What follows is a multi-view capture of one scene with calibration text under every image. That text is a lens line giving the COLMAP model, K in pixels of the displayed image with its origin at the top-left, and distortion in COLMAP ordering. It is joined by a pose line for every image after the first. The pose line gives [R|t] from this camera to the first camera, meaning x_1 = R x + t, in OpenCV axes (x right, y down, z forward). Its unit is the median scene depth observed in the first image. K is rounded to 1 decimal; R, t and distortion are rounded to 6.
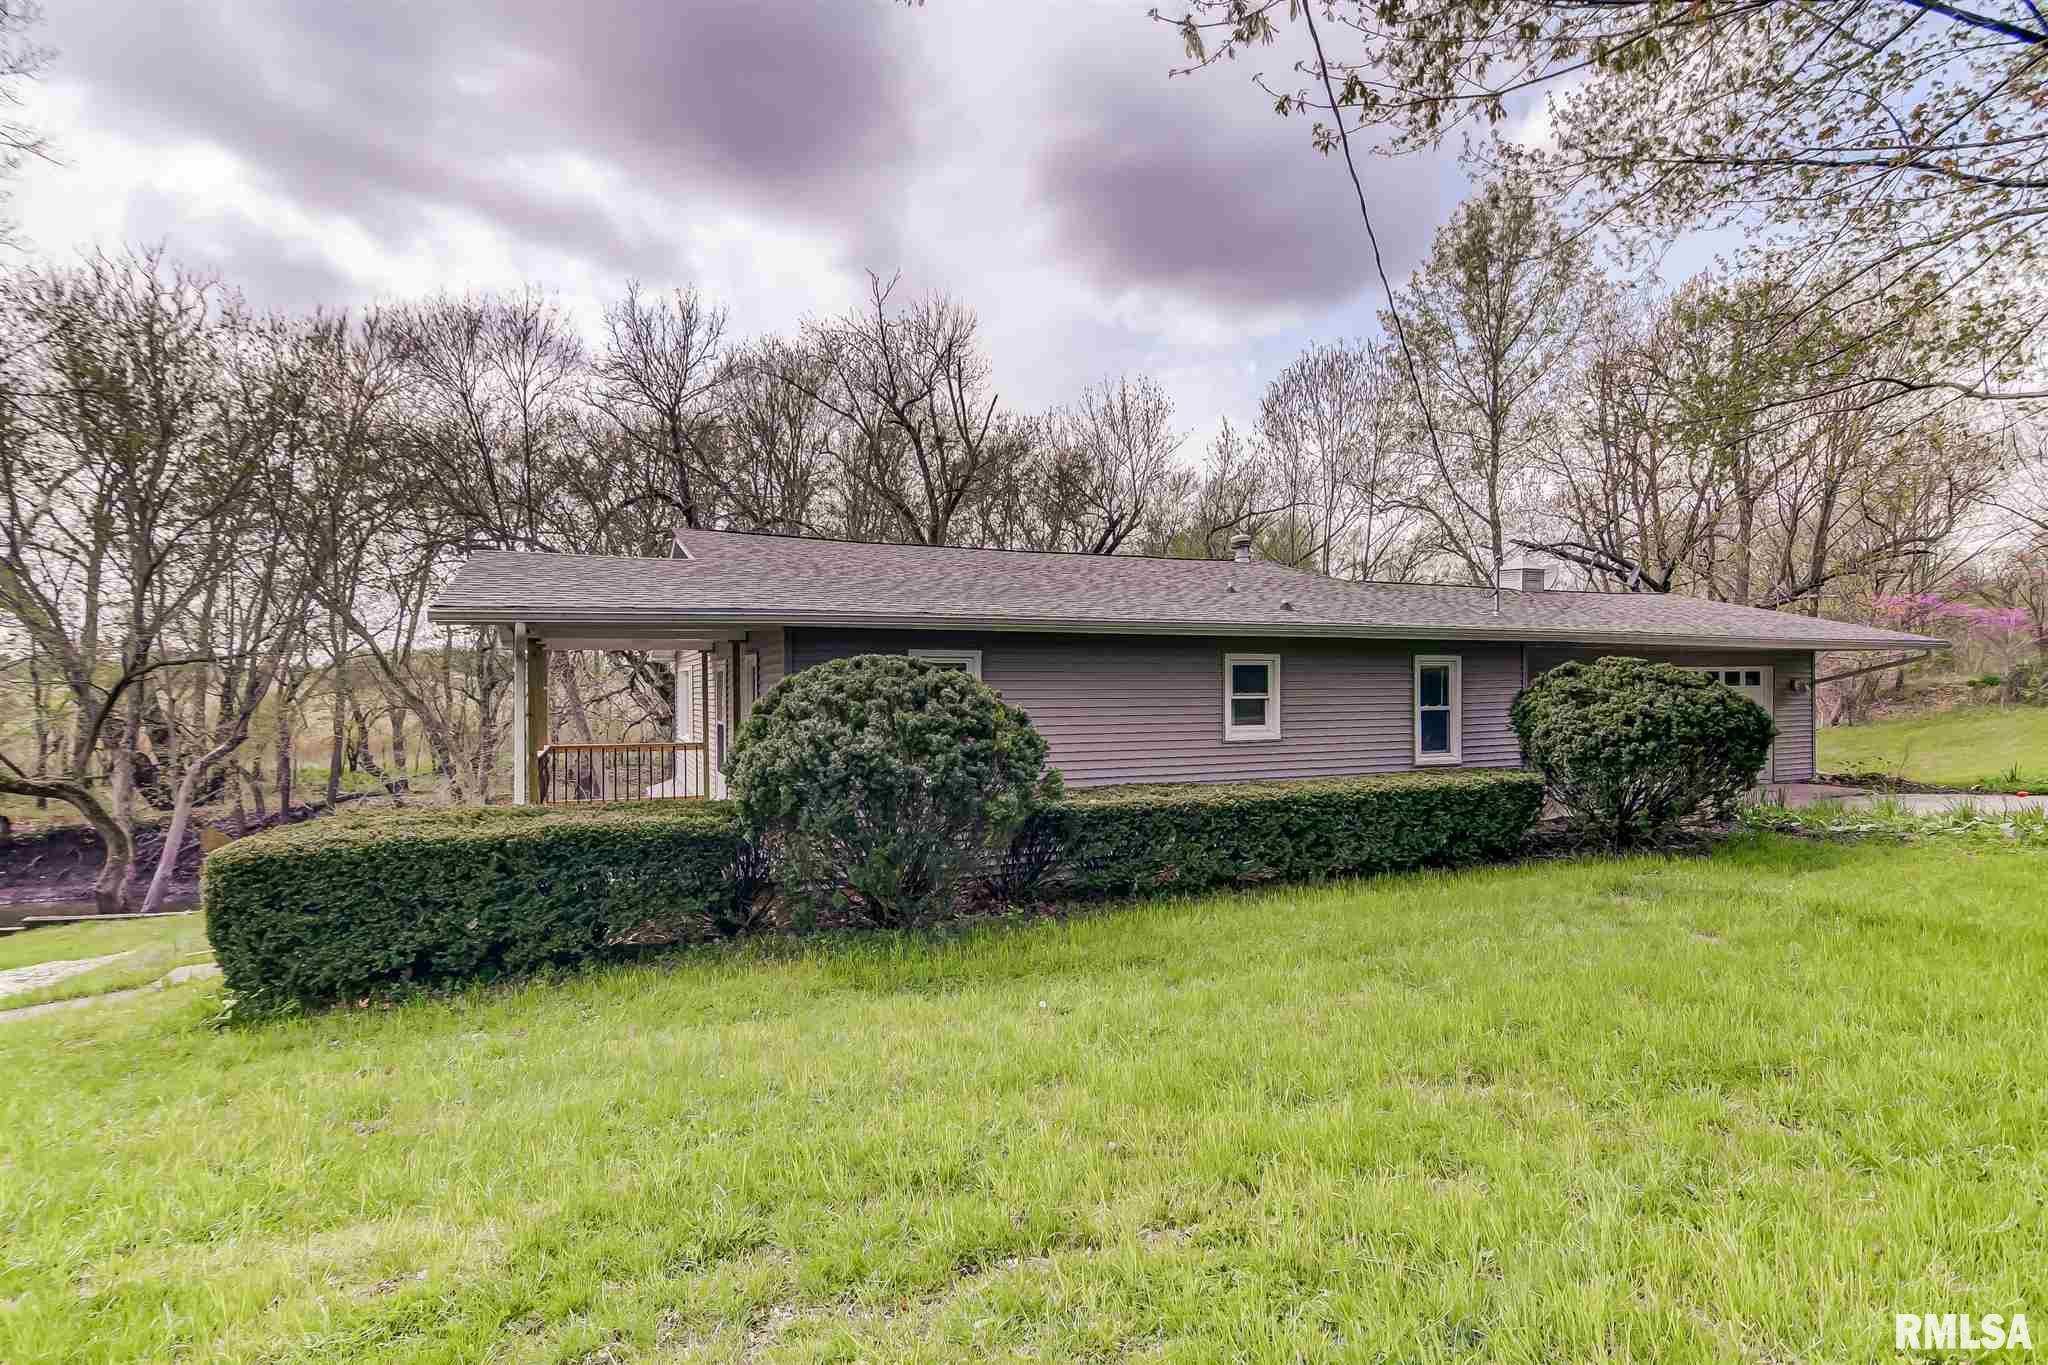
lens RADIAL K [[985.7, 0, 1027.2], [0, 985.7, 679.4], [0, 0, 1]] dist [0.004788, -0.003953]
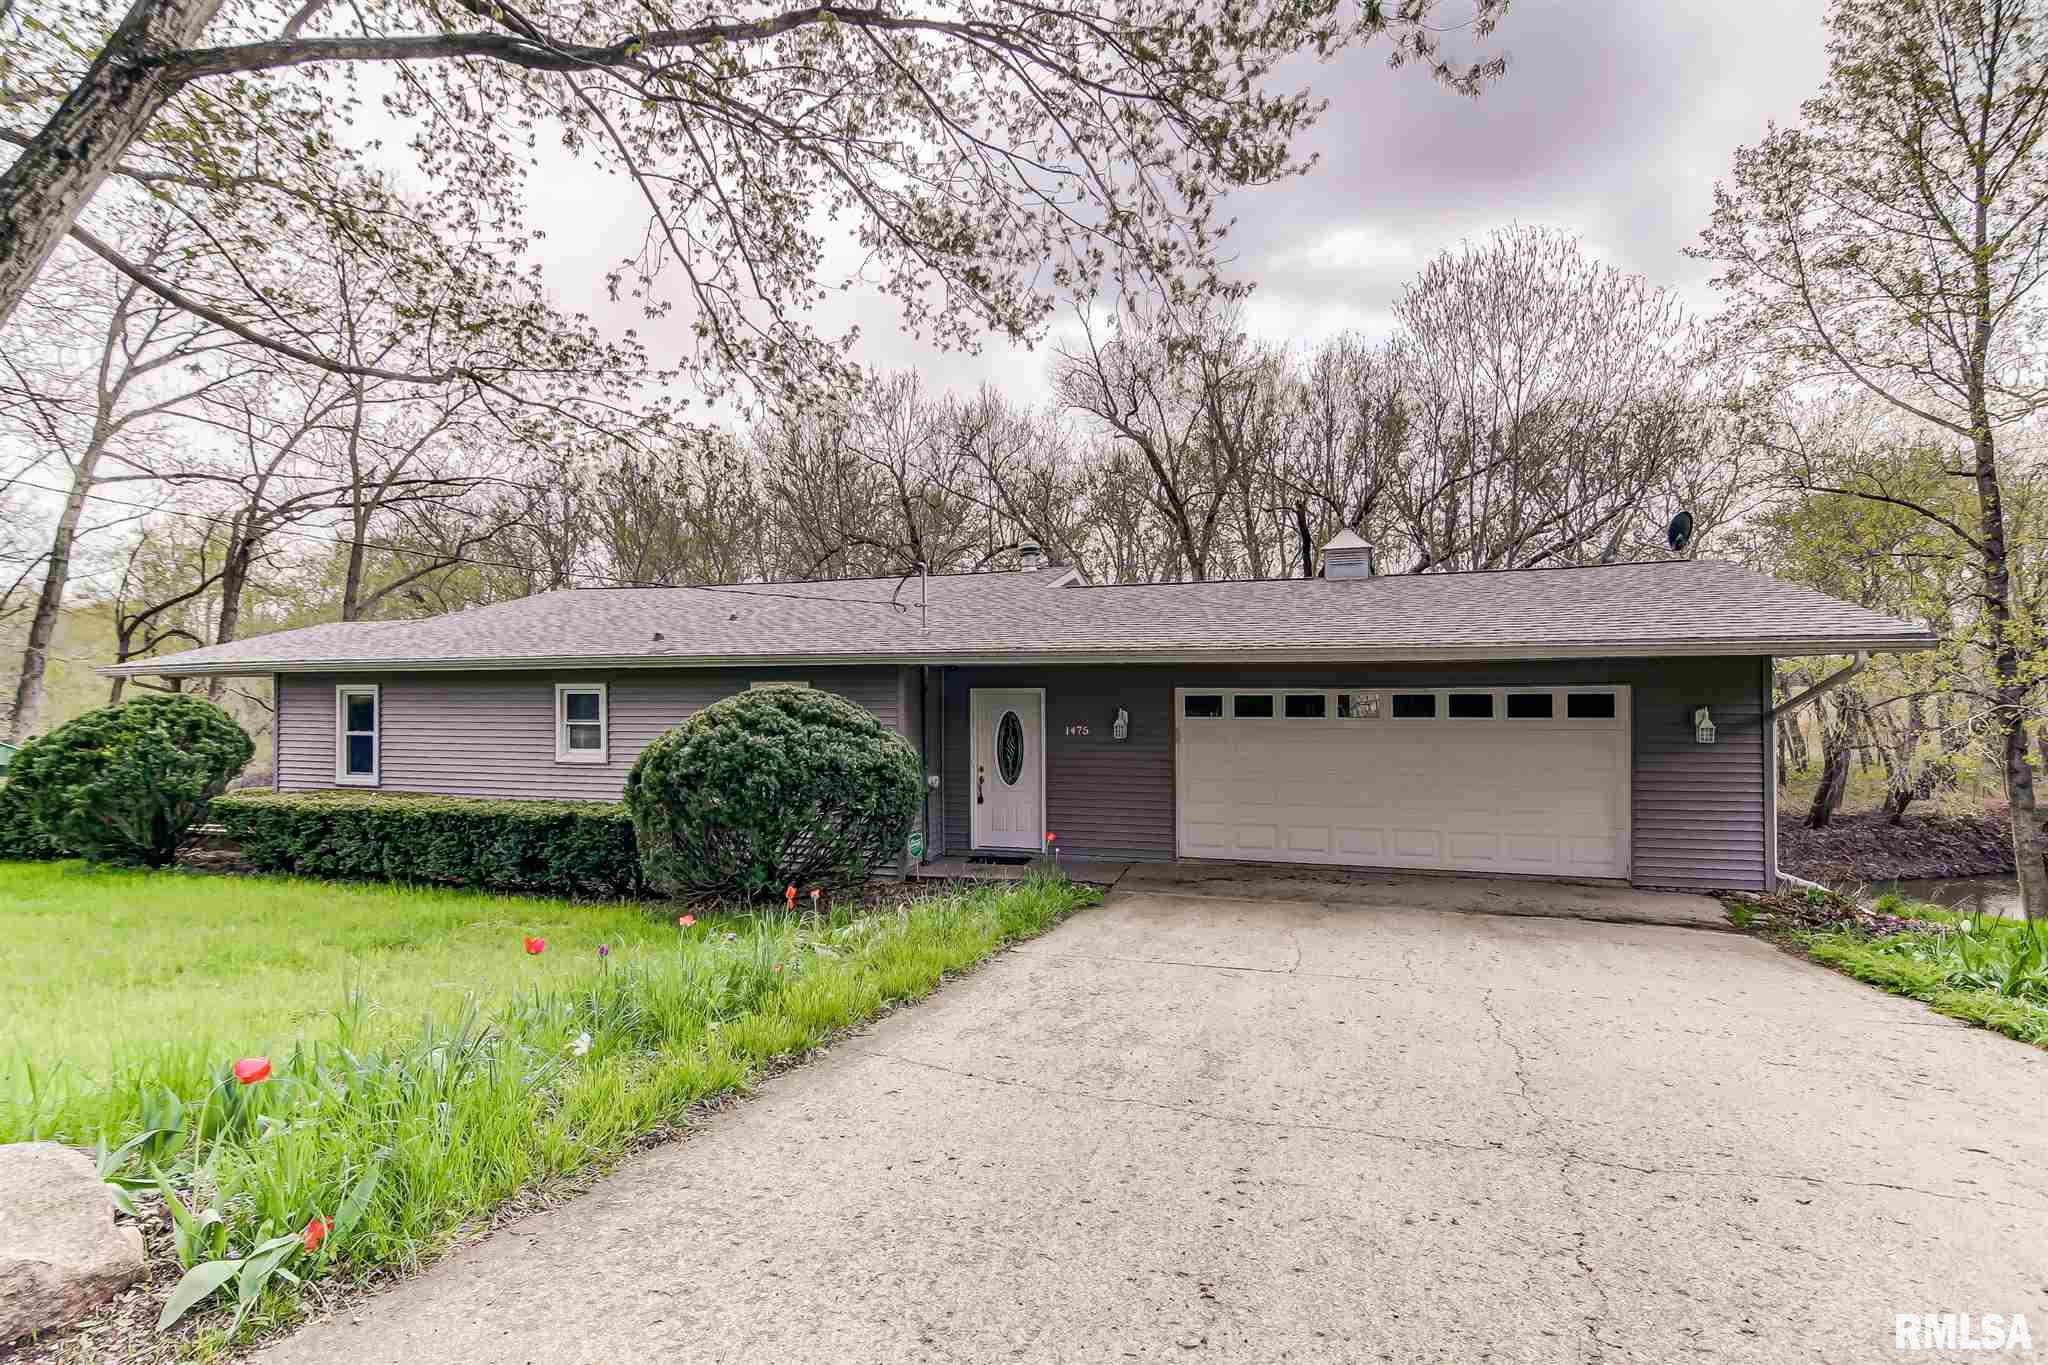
lens RADIAL K [[985.7, 0, 1026.9], [0, 985.7, 692.0], [0, 0, 1]] dist [0.004788, -0.003953]
pose [[0.753624, -0.009140, -0.657242, 1.318048], [-0.000104, 0.999902, -0.014024, -0.001640], [0.657306, 0.010637, 0.753549, 0.510210]]
